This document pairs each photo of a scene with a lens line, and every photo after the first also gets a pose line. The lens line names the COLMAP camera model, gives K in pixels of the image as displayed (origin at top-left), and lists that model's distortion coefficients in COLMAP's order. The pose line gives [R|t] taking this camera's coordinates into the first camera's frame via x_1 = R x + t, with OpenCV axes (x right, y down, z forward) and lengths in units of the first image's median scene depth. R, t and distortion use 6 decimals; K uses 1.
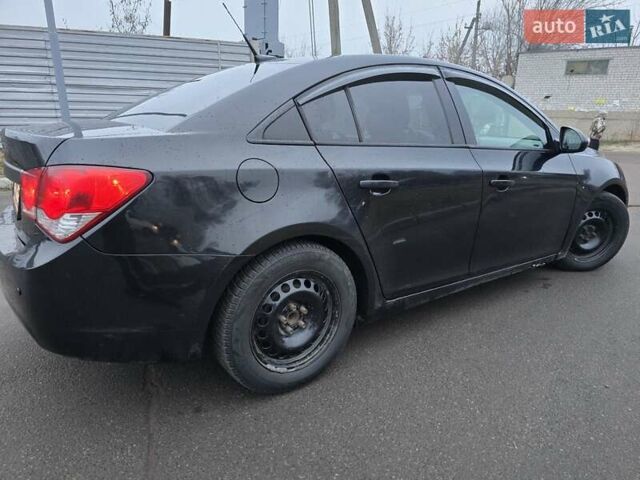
lens RADIAL K [[441.6, 0, 328.7], [0, 441.6, 234.3], [0, 0, 1]] dist [0.060417, -0.059098]
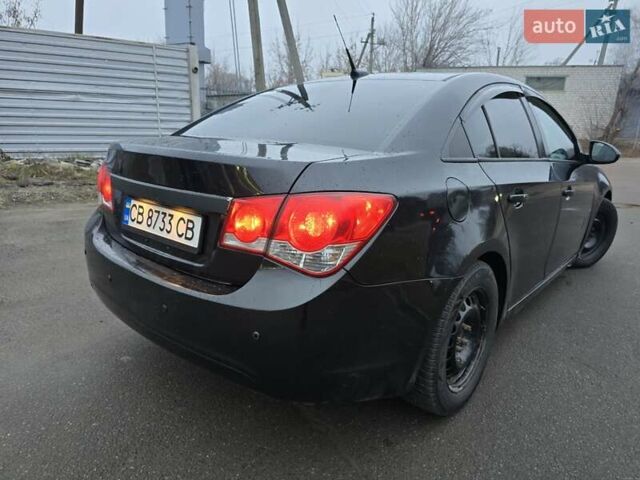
lens RADIAL K [[441.6, 0, 328.7], [0, 441.6, 234.3], [0, 0, 1]] dist [0.060417, -0.059098]
pose [[0.972141, -0.046285, 0.229782, -0.311106], [0.050000, 0.998695, -0.010367, -0.022776], [-0.229002, 0.021567, 0.973187, 0.048902]]
